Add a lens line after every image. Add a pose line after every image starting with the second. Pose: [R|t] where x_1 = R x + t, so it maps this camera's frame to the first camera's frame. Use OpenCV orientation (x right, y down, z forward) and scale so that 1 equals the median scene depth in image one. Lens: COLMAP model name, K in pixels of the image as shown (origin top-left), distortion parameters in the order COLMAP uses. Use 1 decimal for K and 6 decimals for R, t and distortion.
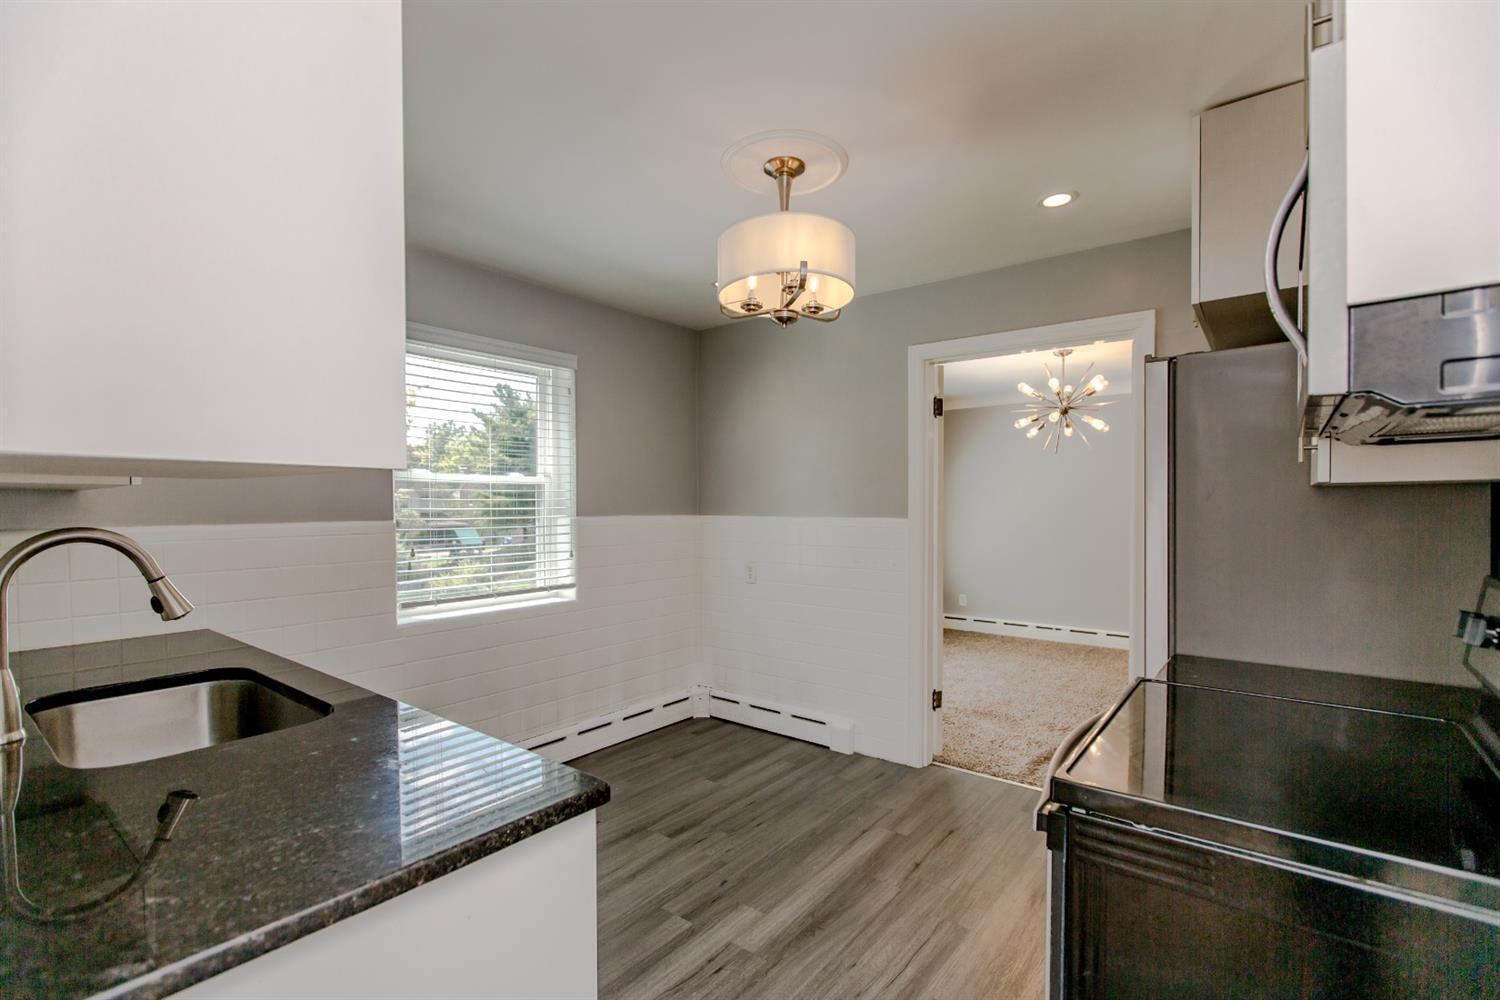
lens RADIAL K [[688.7, 0, 747.5], [0, 688.7, 503.5], [0, 0, 1]] dist [-0.014021, -0.000360]
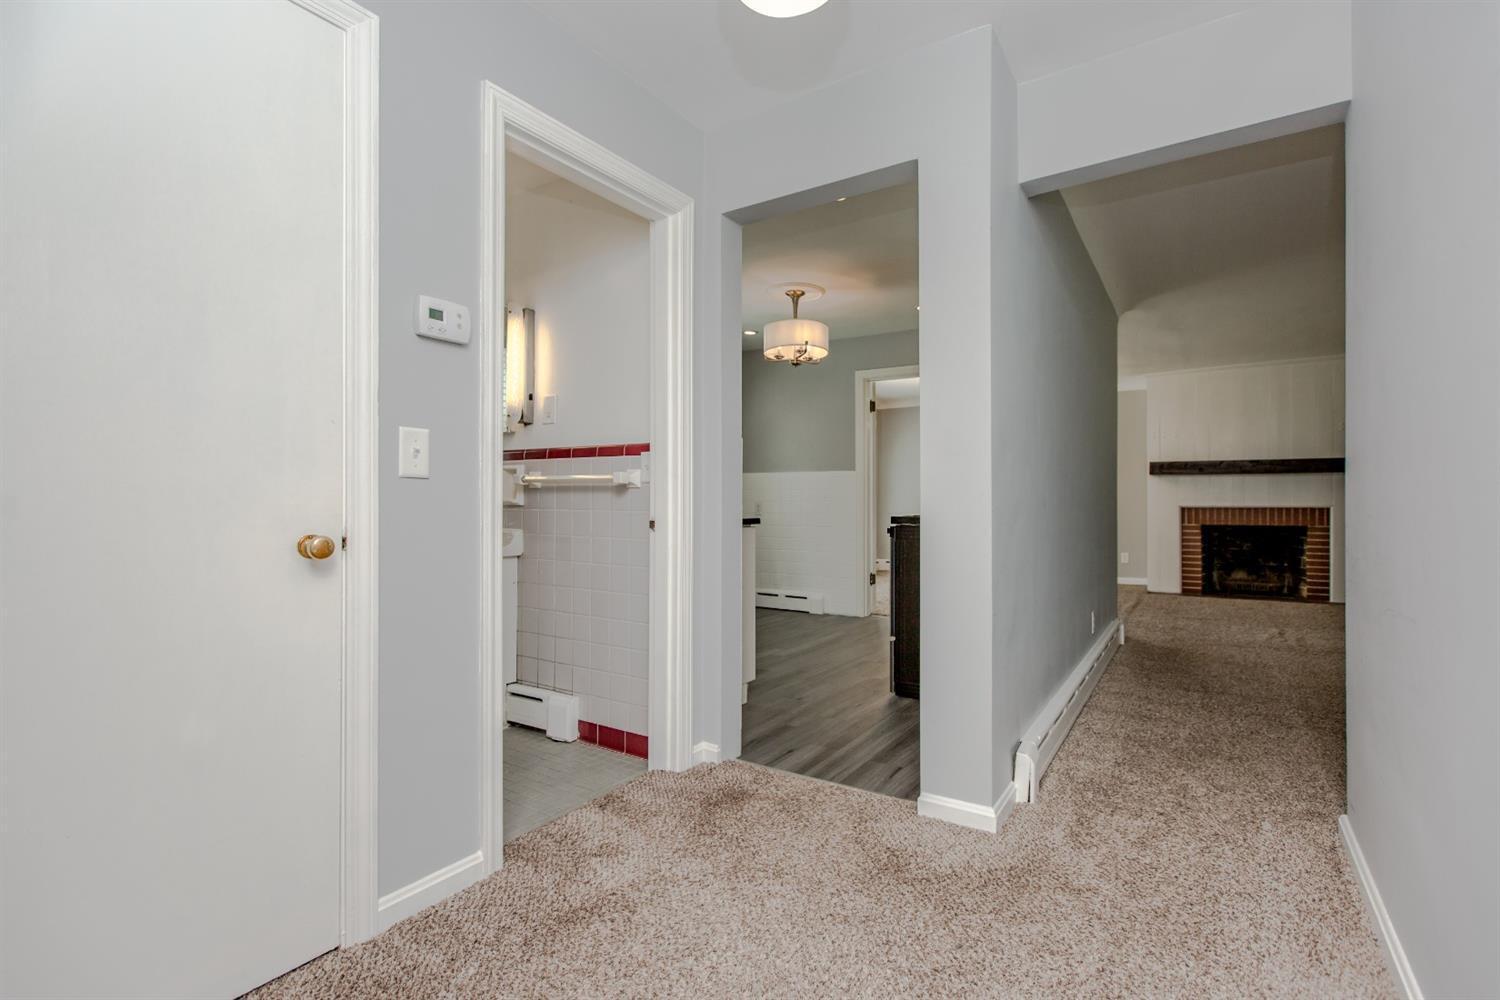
lens RADIAL K [[688.7, 0, 751.9], [0, 688.7, 499.7], [0, 0, 1]] dist [-0.014021, -0.000360]
pose [[0.997892, 0.000255, 0.064892, -0.218035], [0.000468, 0.999938, -0.011130, 0.180671], [-0.064891, 0.011136, 0.997830, -1.123303]]
